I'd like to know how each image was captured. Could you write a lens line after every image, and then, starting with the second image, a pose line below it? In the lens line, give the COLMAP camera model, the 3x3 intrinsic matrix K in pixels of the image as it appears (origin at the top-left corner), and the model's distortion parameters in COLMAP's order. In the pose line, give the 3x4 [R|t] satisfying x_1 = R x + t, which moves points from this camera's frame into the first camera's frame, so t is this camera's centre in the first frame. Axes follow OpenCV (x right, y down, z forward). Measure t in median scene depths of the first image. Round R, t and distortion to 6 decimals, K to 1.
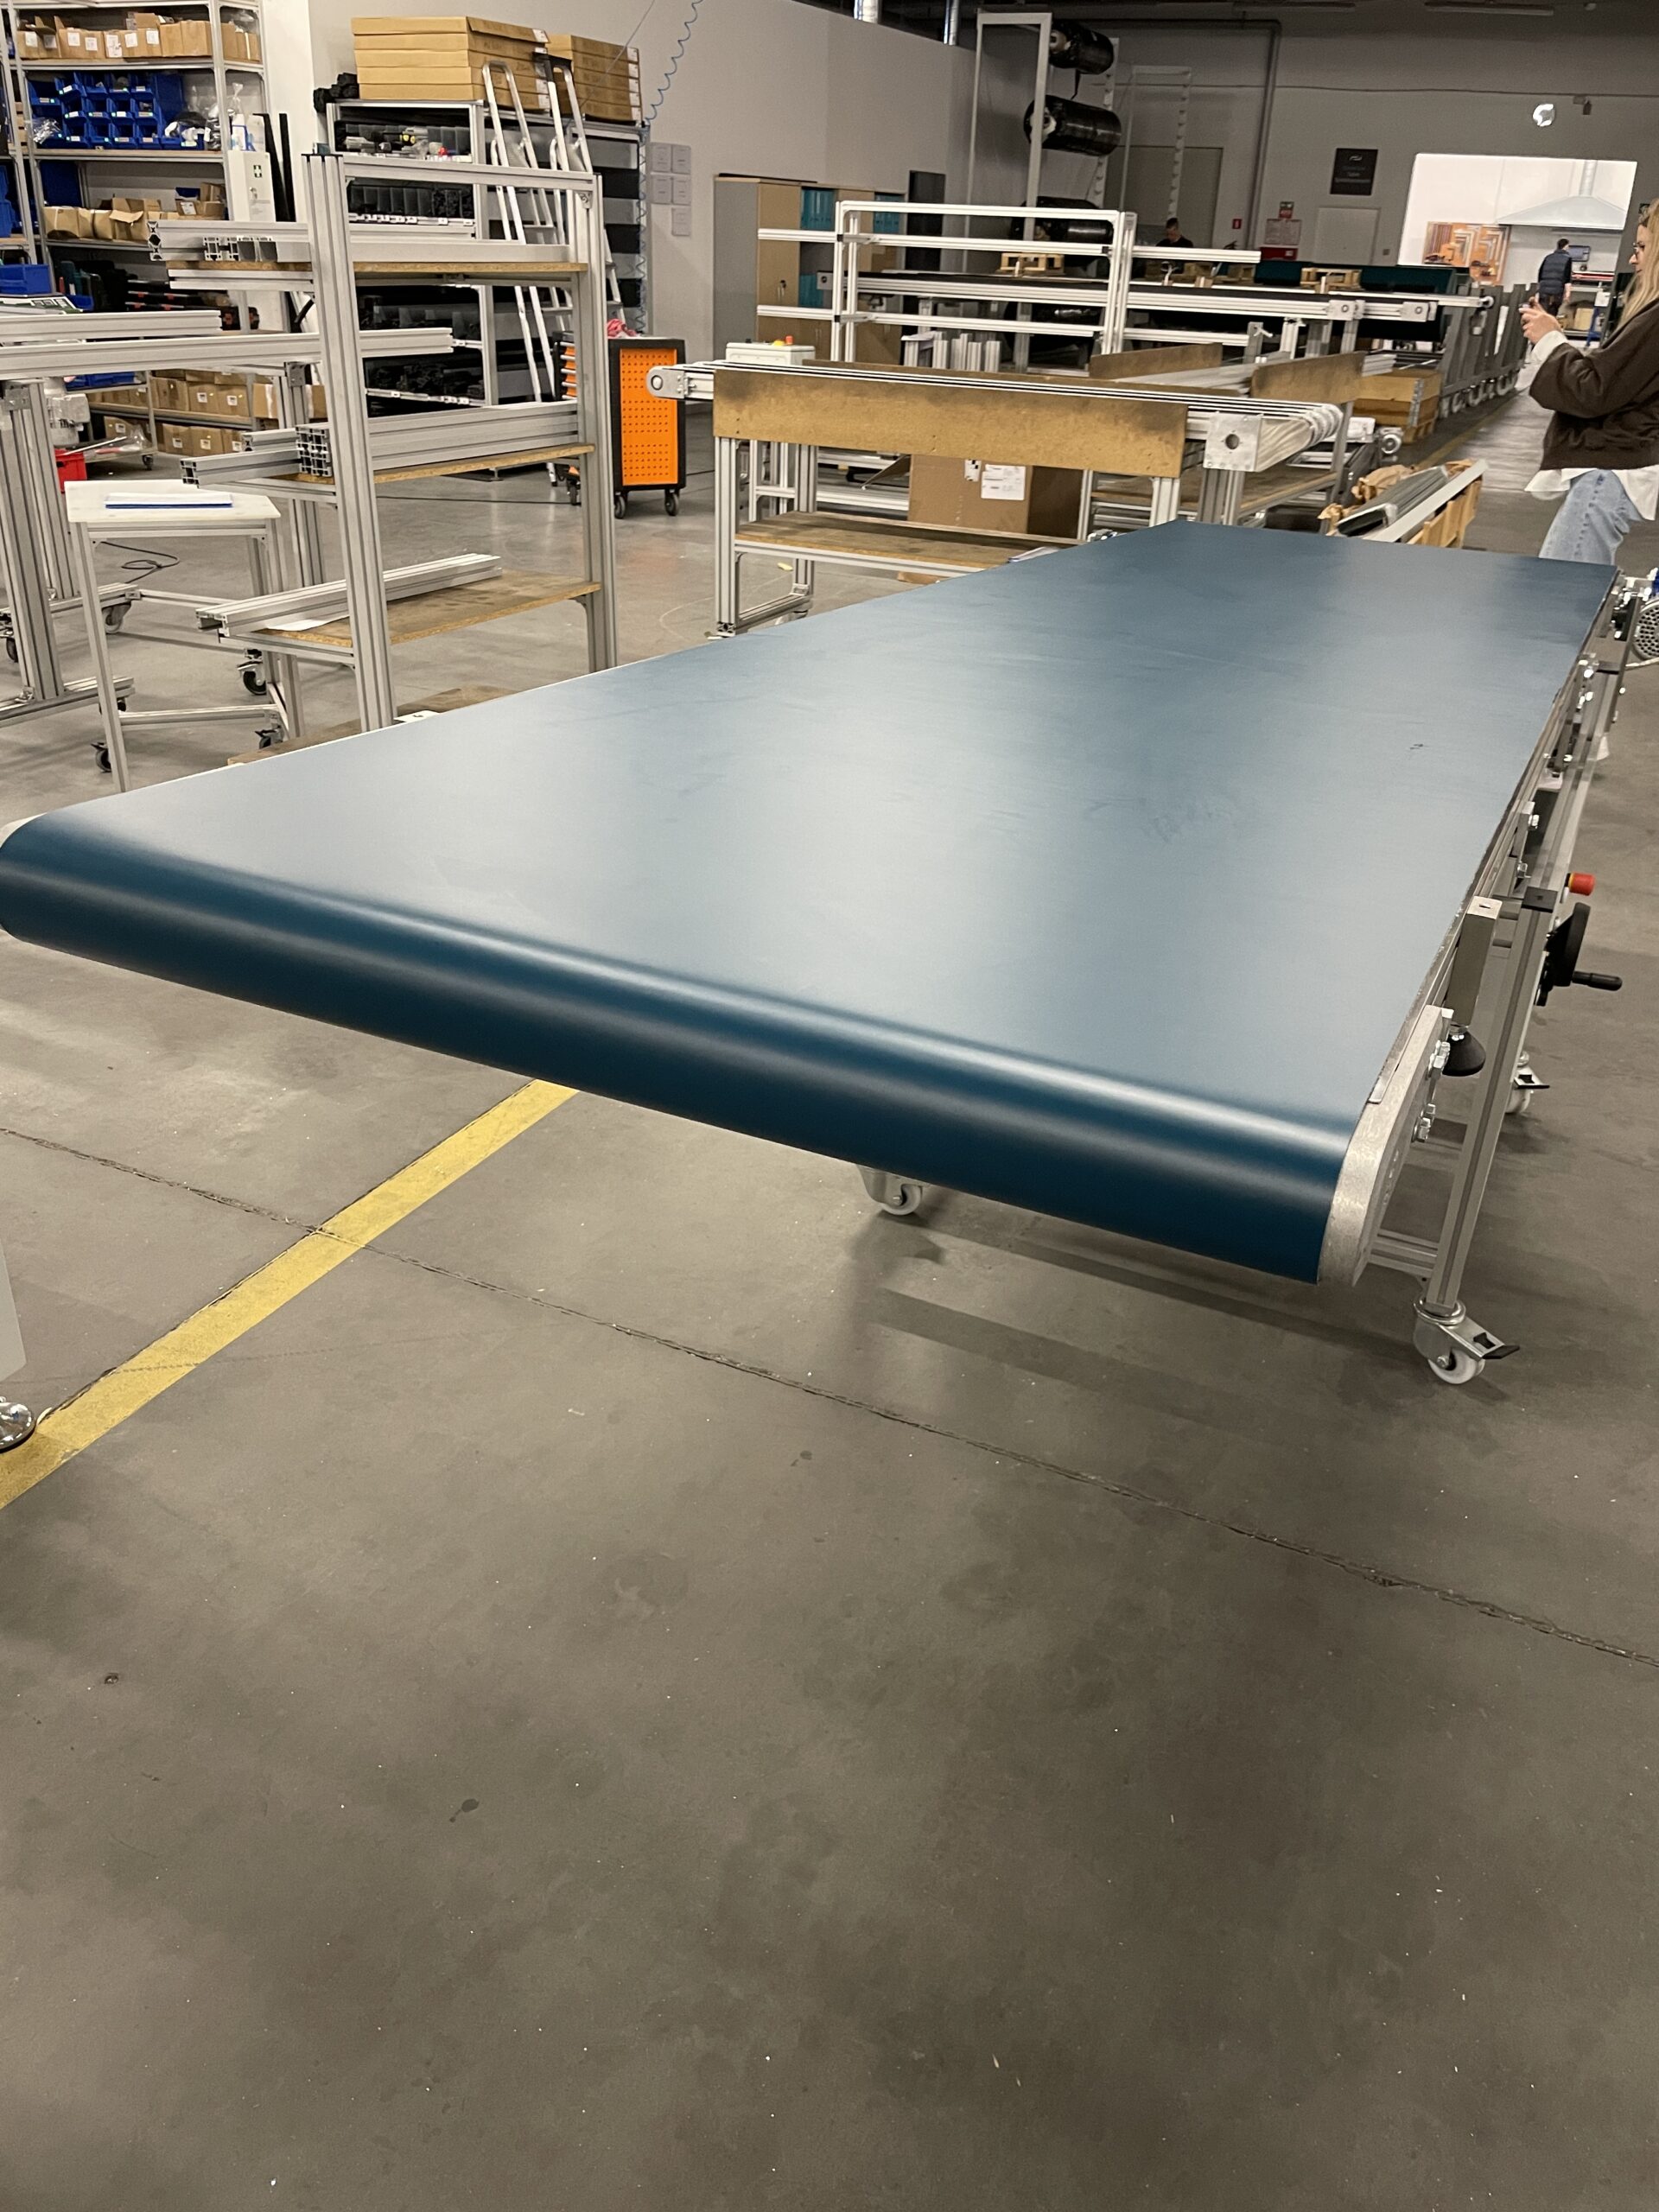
lens RADIAL K [[1715.1, 0, 838.0], [0, 1715.1, 1100.1], [0, 0, 1]] dist [0.065340, -0.092479]
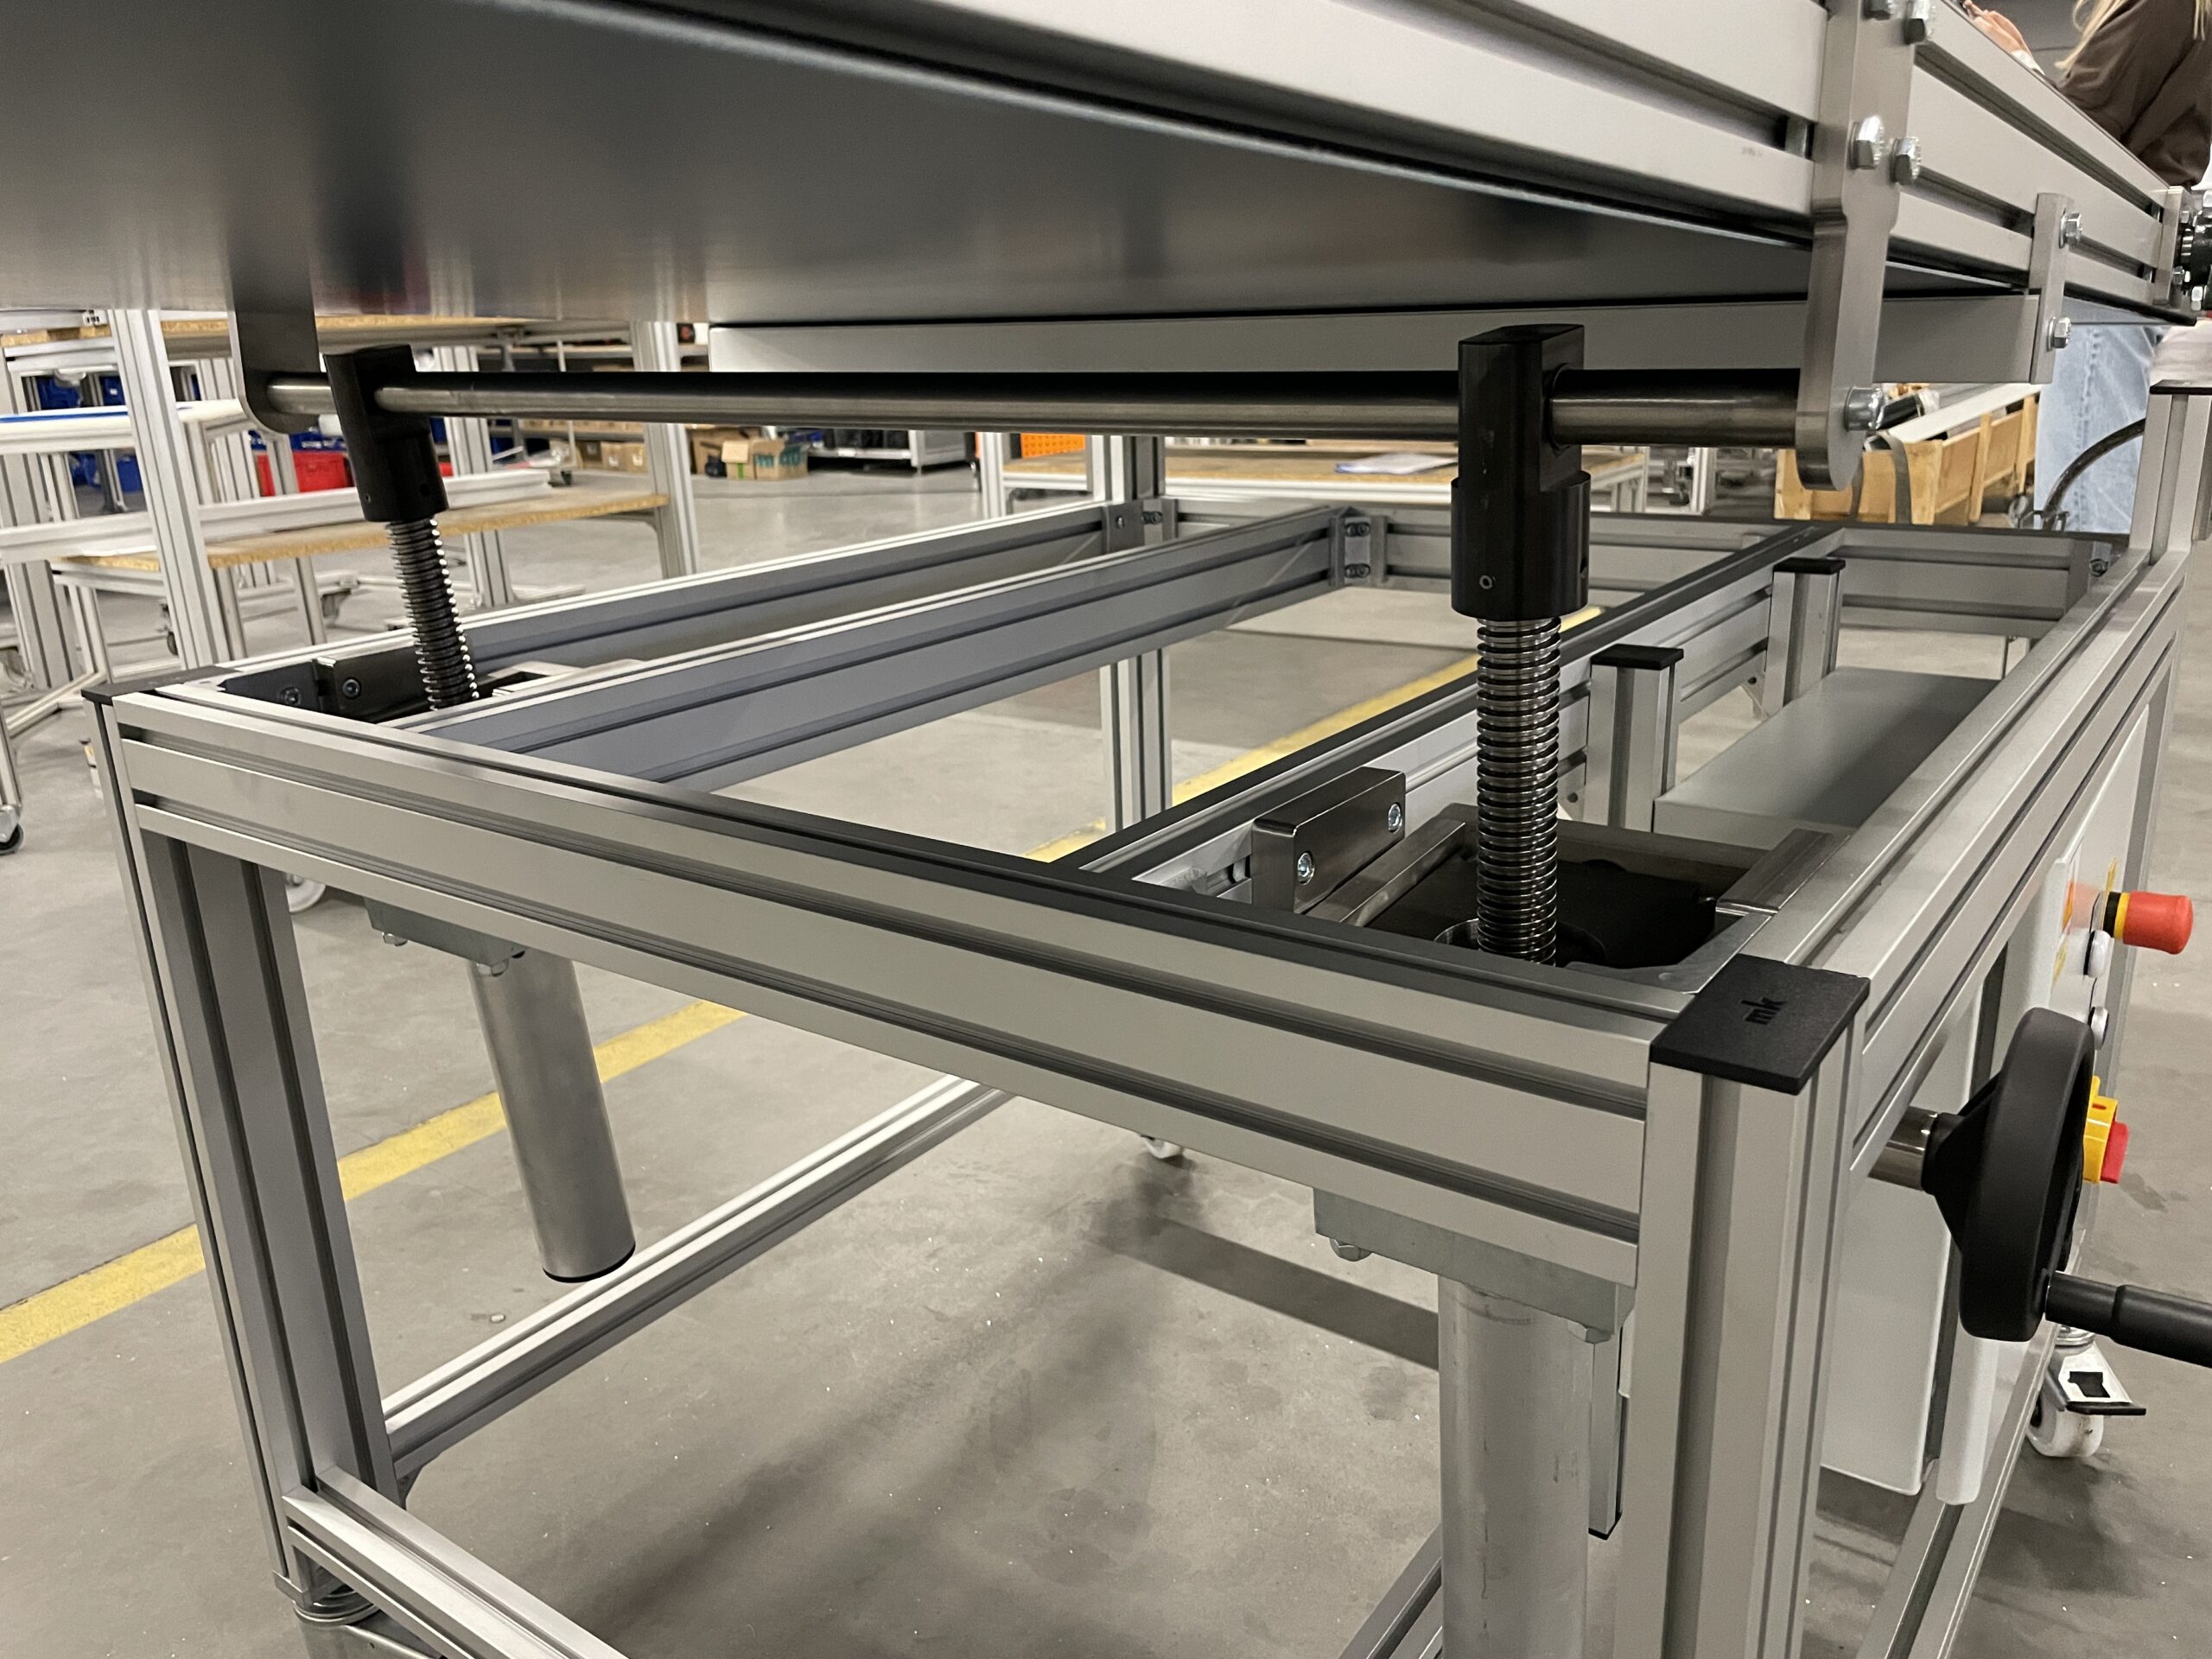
lens RADIAL K [[1715.1, 0, 1090.5], [0, 1715.1, 840.8], [0, 0, 1]] dist [0.065340, -0.092479]
pose [[0.978242, -0.010007, -0.207228, 0.247060], [-0.023858, 0.986784, -0.160276, -0.069530], [0.206093, 0.161732, 0.965074, 0.515658]]
